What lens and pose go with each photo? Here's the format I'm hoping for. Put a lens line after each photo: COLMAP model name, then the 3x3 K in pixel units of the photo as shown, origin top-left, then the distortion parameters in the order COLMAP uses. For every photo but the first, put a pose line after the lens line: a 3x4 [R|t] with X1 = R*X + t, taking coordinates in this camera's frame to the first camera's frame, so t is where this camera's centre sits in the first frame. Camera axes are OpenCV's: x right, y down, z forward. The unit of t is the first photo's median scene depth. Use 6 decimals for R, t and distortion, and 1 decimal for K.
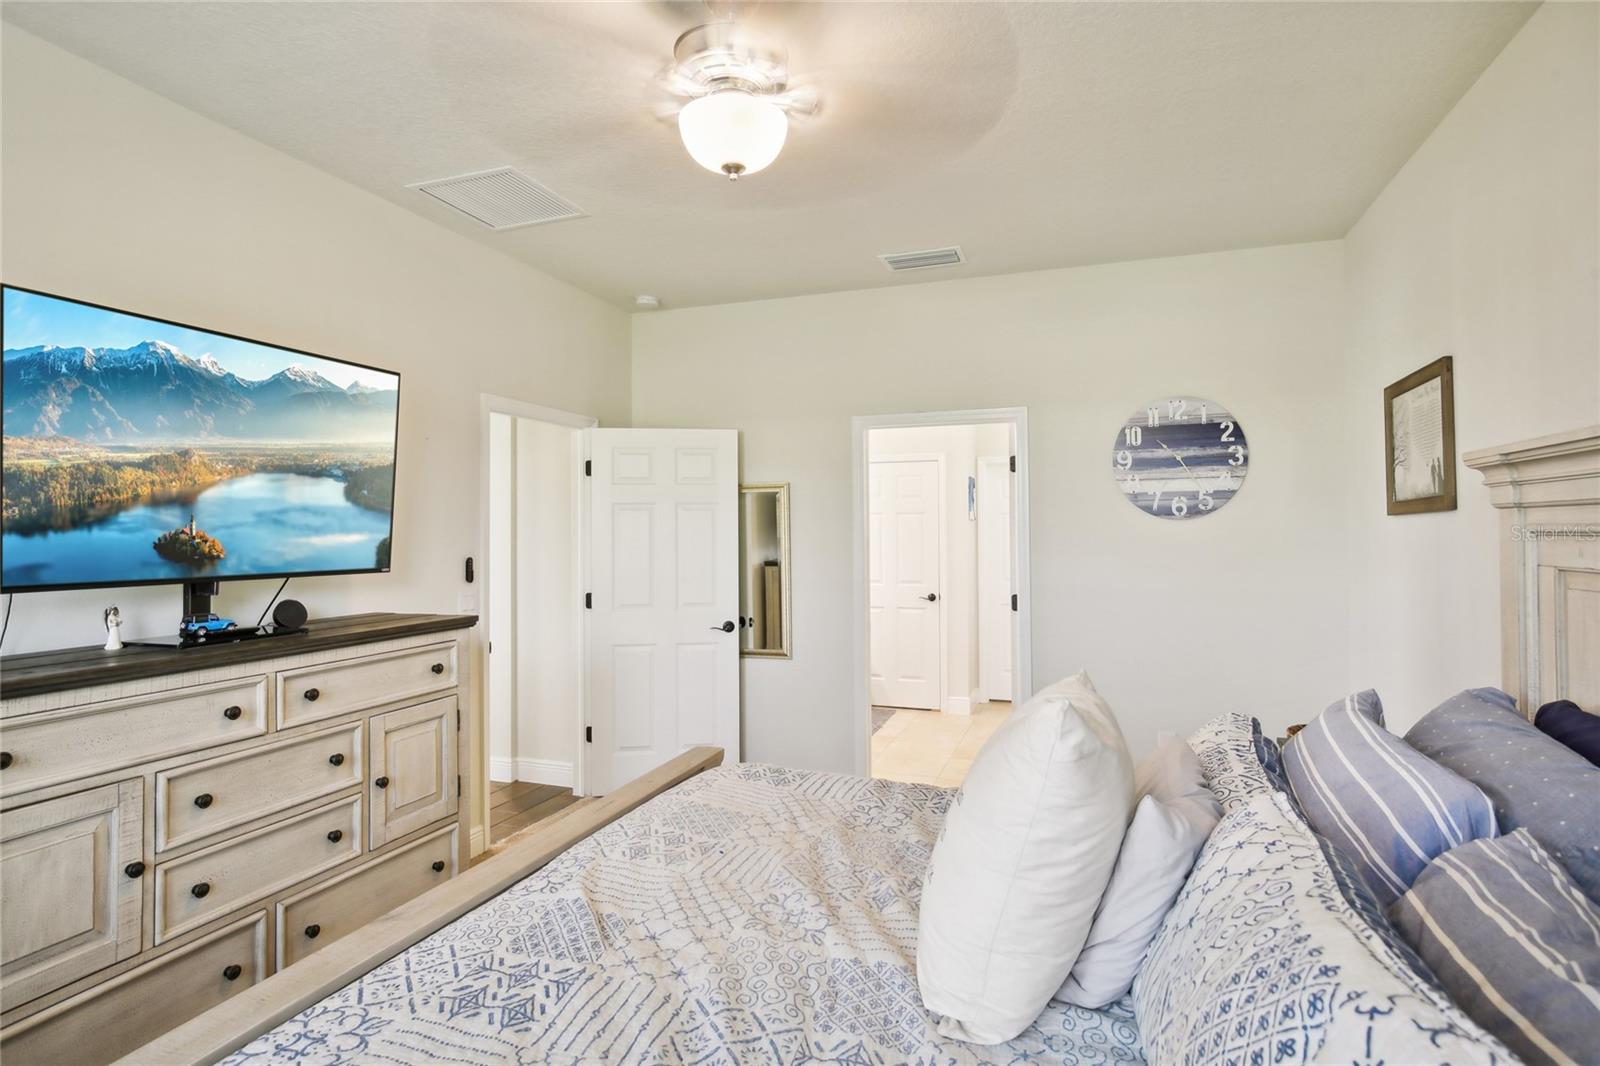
lens RADIAL K [[831.8, 0, 800.0], [0, 831.8, 533.0], [0, 0, 1]] dist [0.003091, -0.000054]
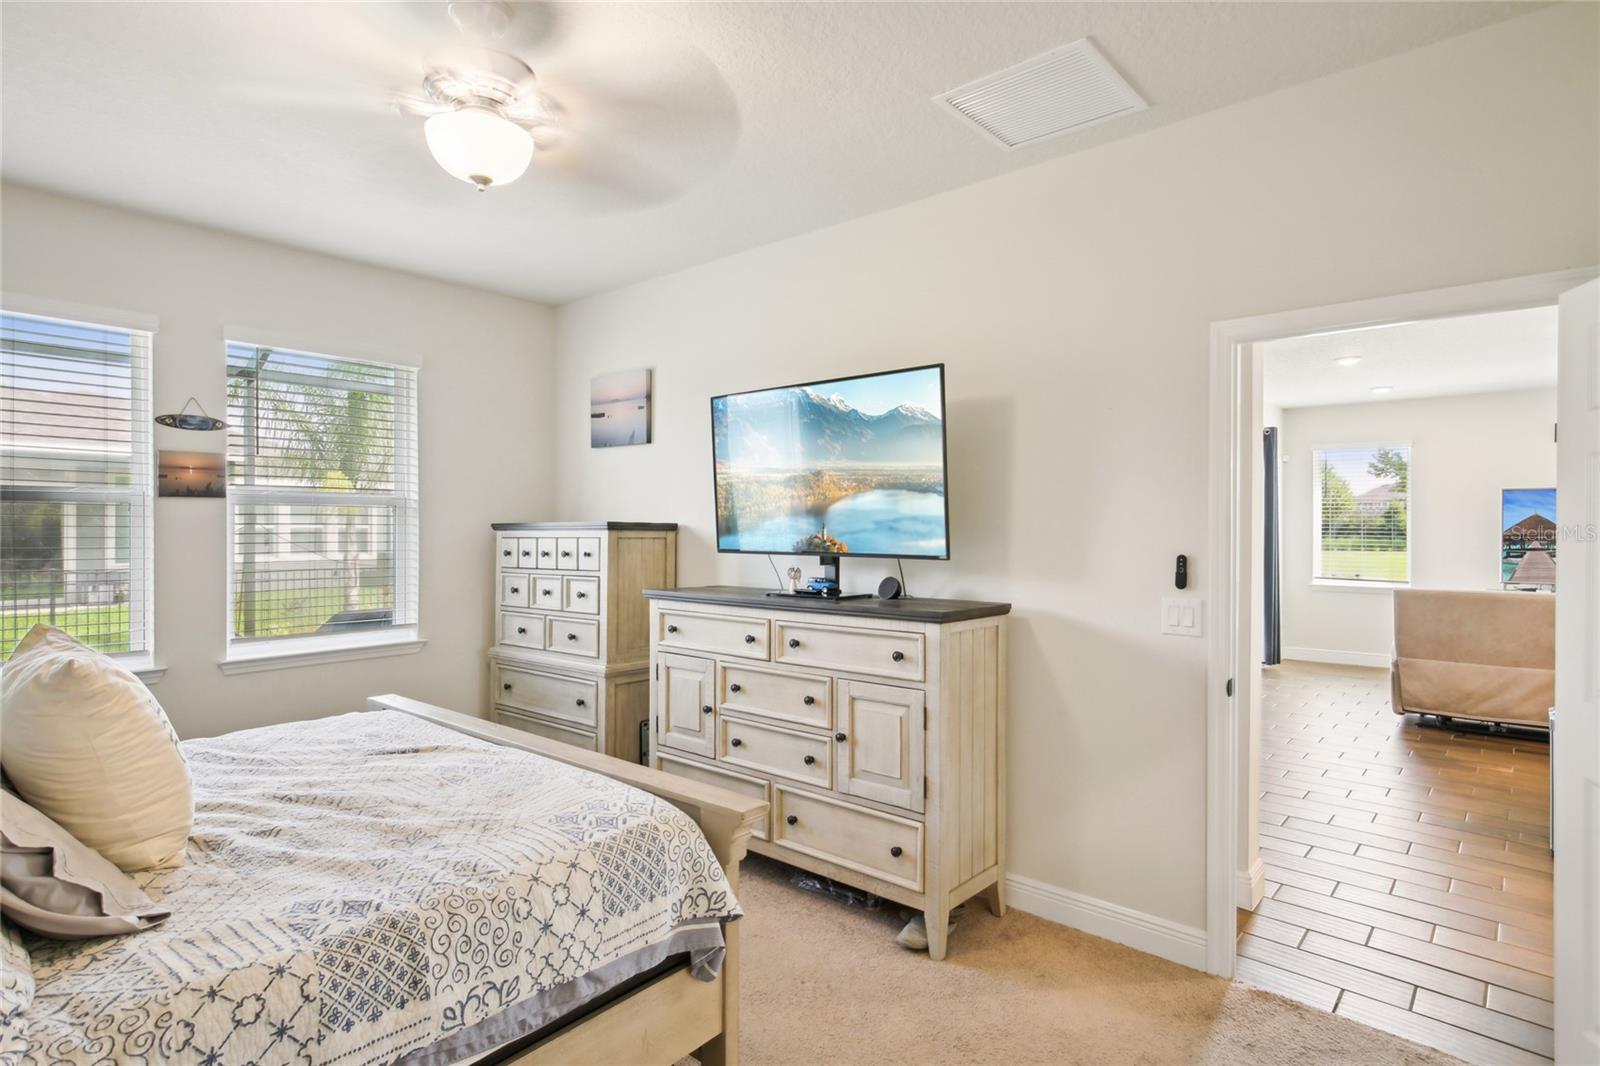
lens RADIAL K [[831.8, 0, 800.0], [0, 831.8, 533.0], [0, 0, 1]] dist [0.003091, -0.000054]
pose [[-0.363502, 0.007581, -0.931562, 0.629868], [-0.001274, 0.999962, 0.008635, 0.005779], [0.931592, 0.004326, -0.363479, 1.446581]]
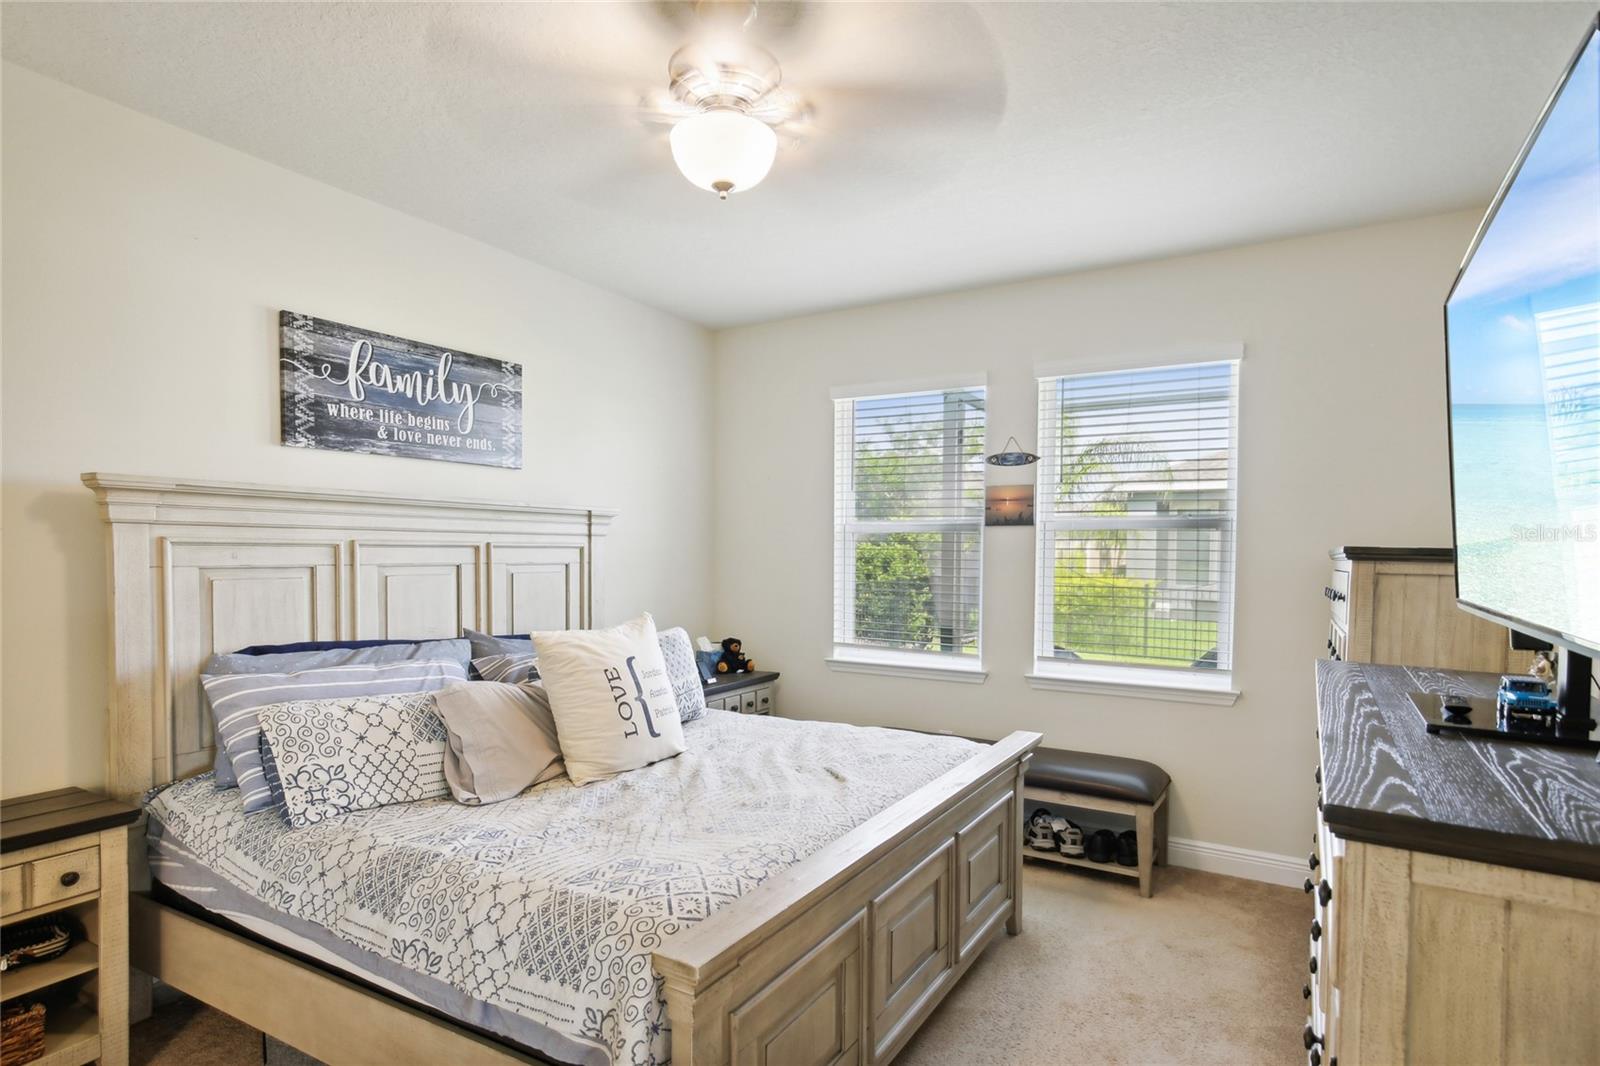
lens RADIAL K [[841.5, 0, 806.3], [0, 841.5, 580.4], [0, 0, 1]] dist [0.000946, -0.000173]
pose [[-0.982463, -0.014505, 0.185892, -0.285934], [-0.007618, 0.999260, 0.037709, 0.005222], [-0.186301, 0.035632, -0.981846, 1.637824]]
